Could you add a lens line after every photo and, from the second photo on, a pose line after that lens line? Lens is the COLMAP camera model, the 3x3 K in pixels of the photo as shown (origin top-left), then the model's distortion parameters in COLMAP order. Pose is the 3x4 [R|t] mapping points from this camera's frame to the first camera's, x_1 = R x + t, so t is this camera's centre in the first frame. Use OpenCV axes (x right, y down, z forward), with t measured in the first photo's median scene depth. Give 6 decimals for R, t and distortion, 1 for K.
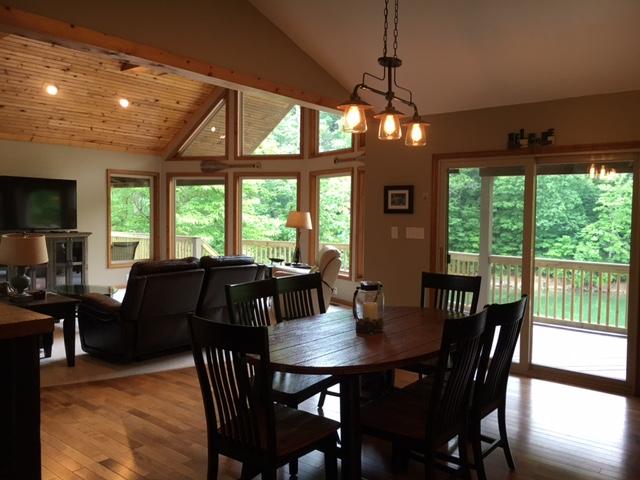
lens RADIAL K [[545.0, 0, 320.0], [0, 545.0, 240.0], [0, 0, 1]] dist [-0.001008, -0.005759]
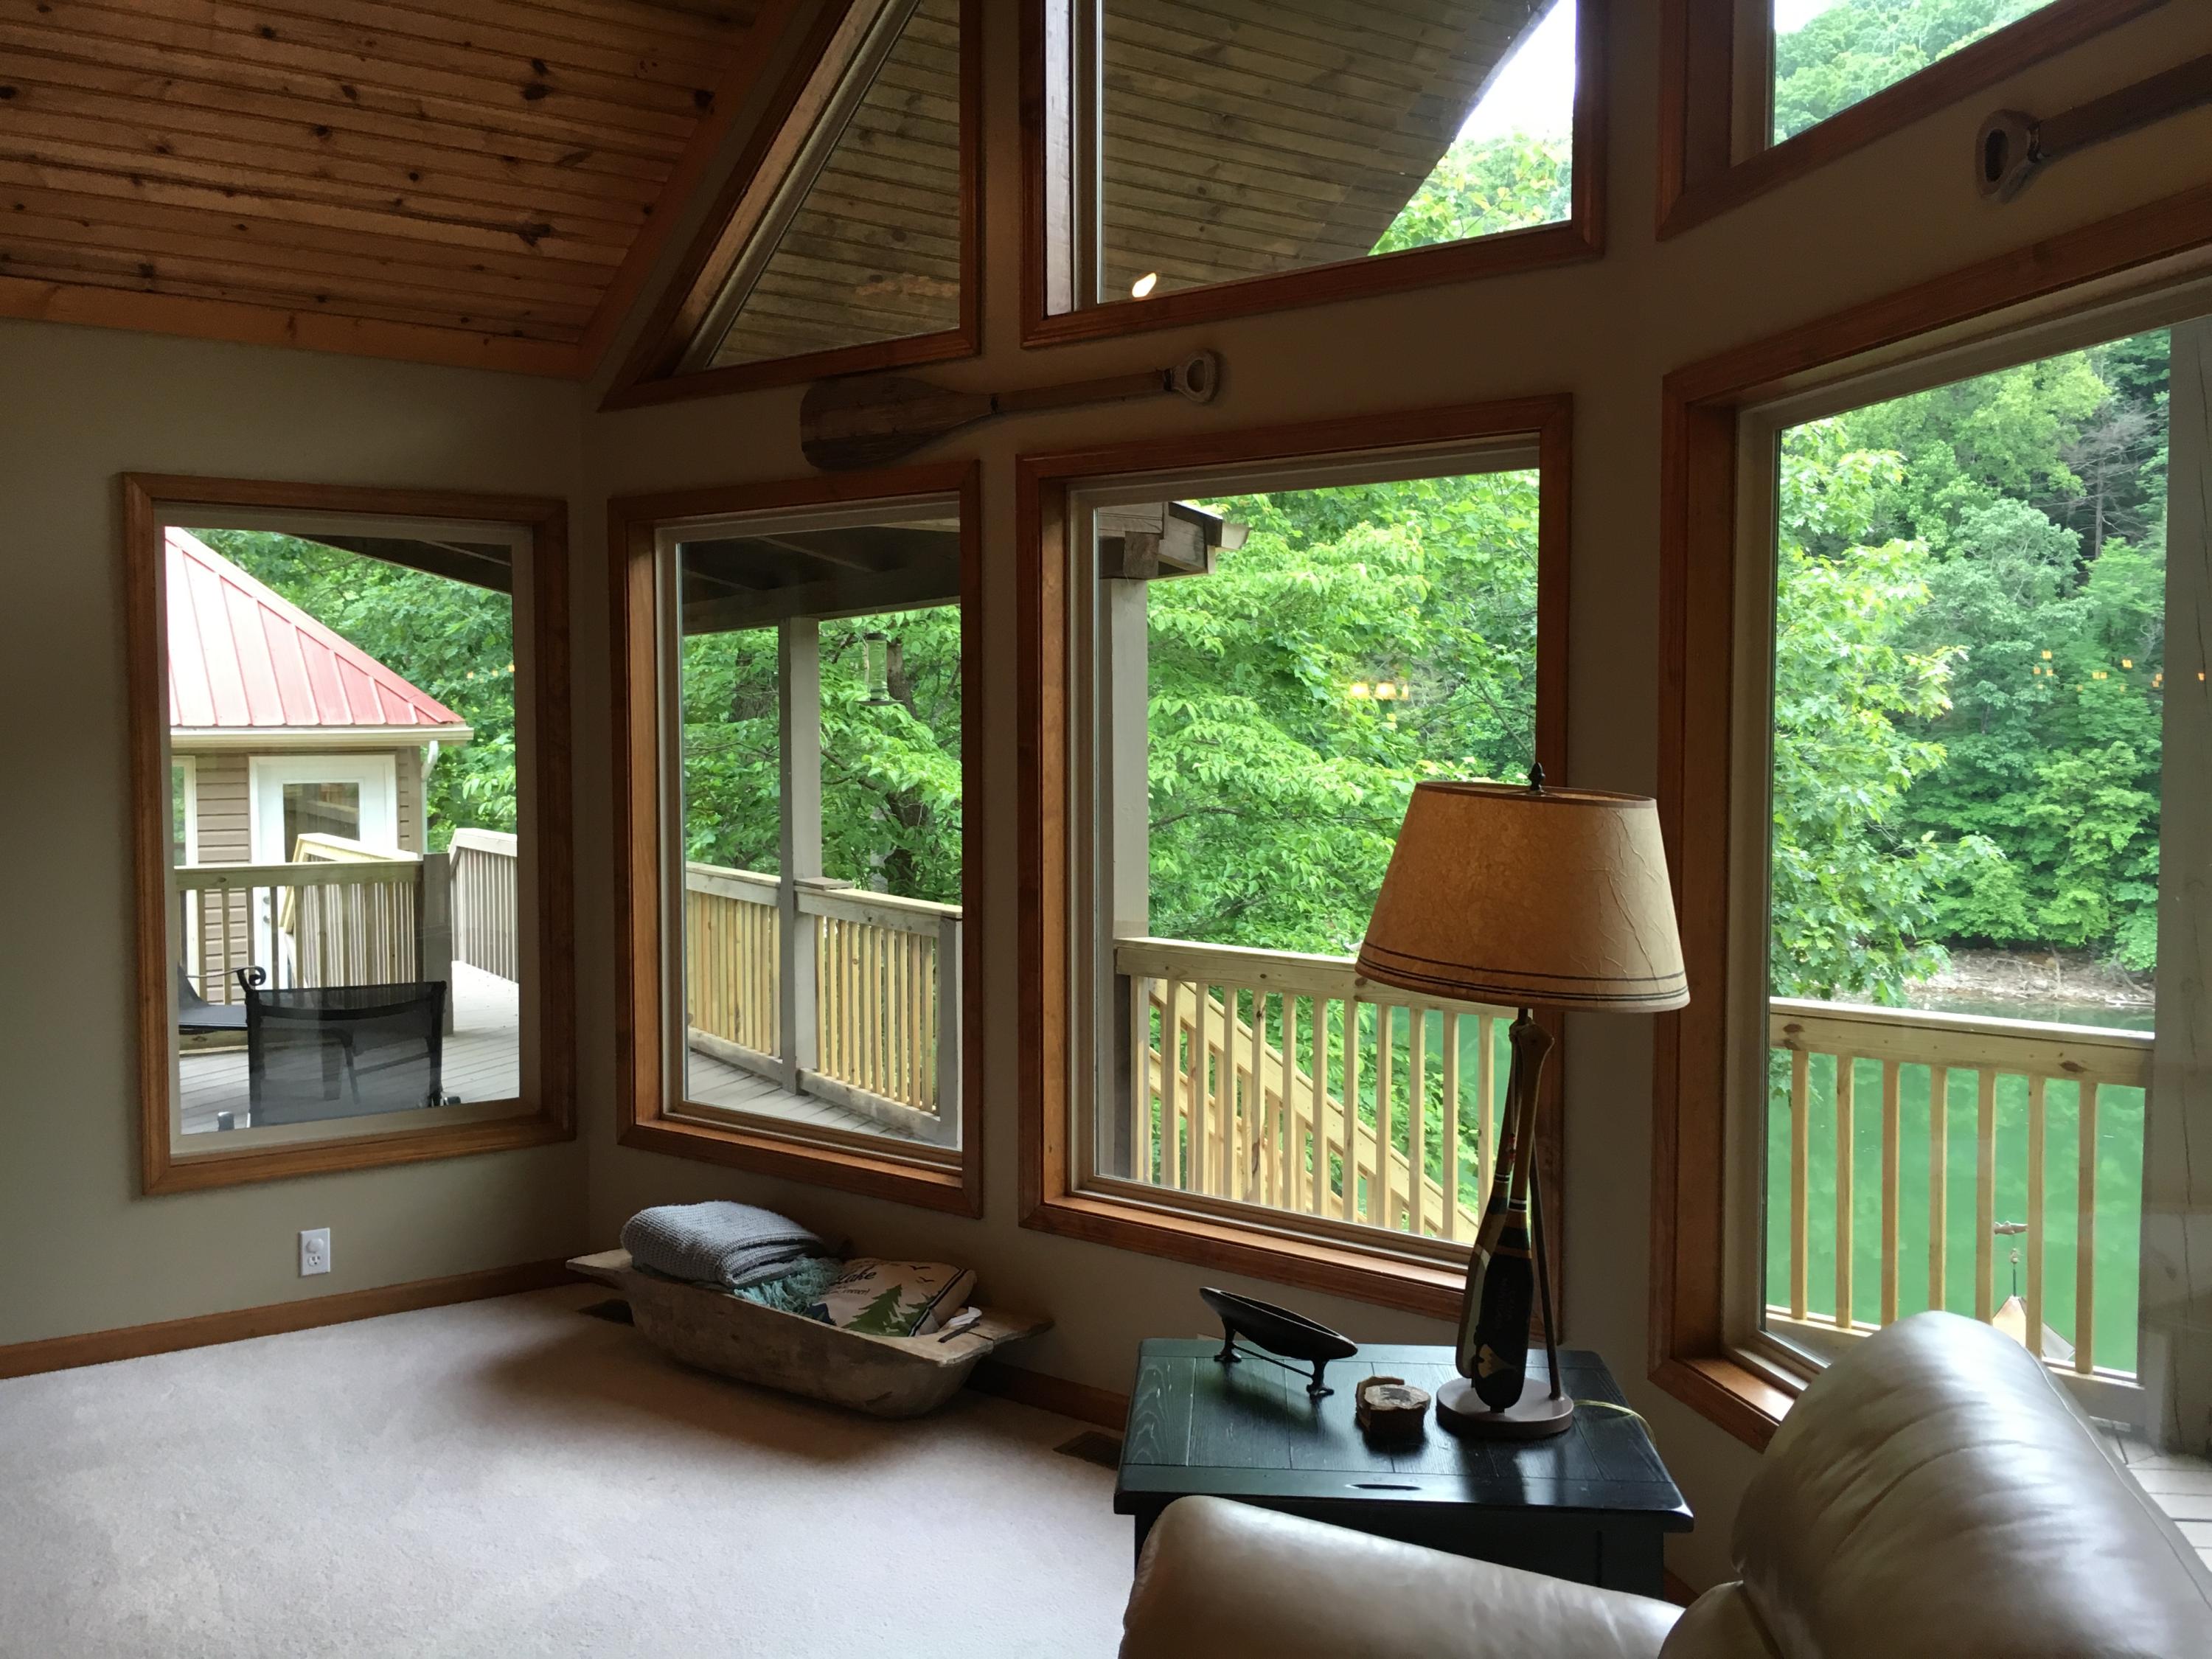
lens RADIAL K [[2253.3, 0, 1106.0], [0, 2253.3, 829.5], [0, 0, 1]] dist [-0.005561, -0.008824]
pose [[0.962507, -0.006114, -0.271188, -0.008714], [0.003377, 0.999939, -0.010557, -0.054147], [0.271235, 0.009245, 0.962469, 0.817957]]
